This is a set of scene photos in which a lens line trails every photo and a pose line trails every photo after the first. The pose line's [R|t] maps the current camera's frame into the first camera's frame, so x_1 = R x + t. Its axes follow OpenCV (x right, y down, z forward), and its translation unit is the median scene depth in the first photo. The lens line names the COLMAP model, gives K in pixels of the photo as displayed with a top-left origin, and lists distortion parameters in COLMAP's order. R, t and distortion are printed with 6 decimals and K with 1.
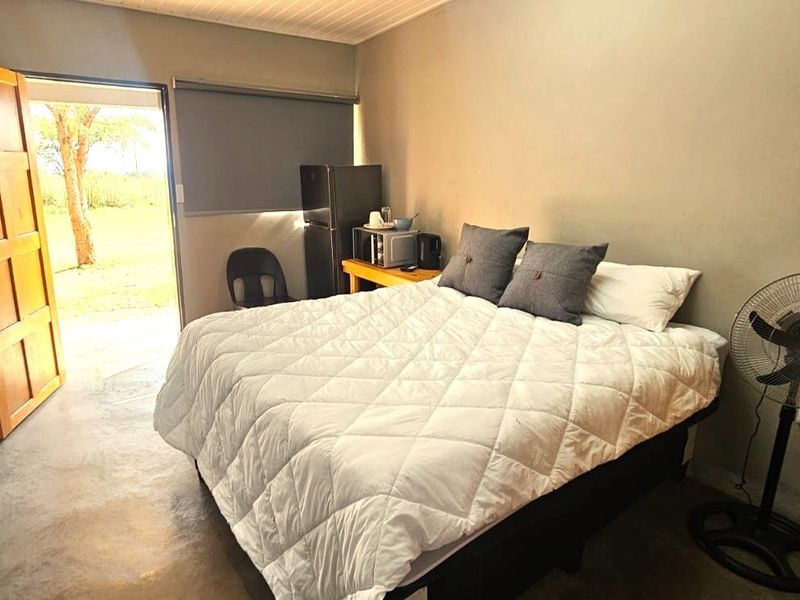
lens RADIAL K [[524.0, 0, 403.0], [0, 524.0, 283.2], [0, 0, 1]] dist [0.000006, -0.003769]
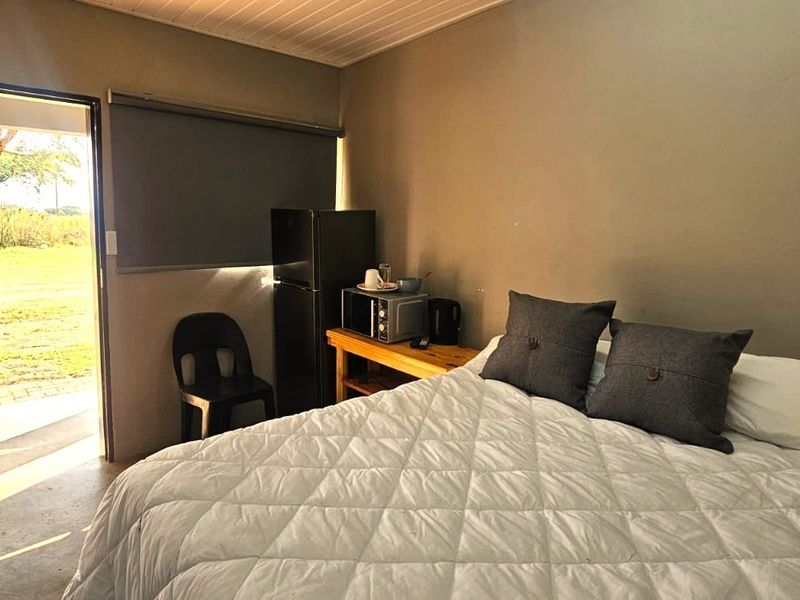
lens RADIAL K [[524.0, 0, 403.0], [0, 524.0, 283.2], [0, 0, 1]] dist [0.000006, -0.003769]
pose [[0.992760, 0.007221, 0.119894, -0.105678], [0.002547, 0.996701, -0.081123, -0.053488], [-0.120084, 0.080842, 0.989467, 0.223928]]
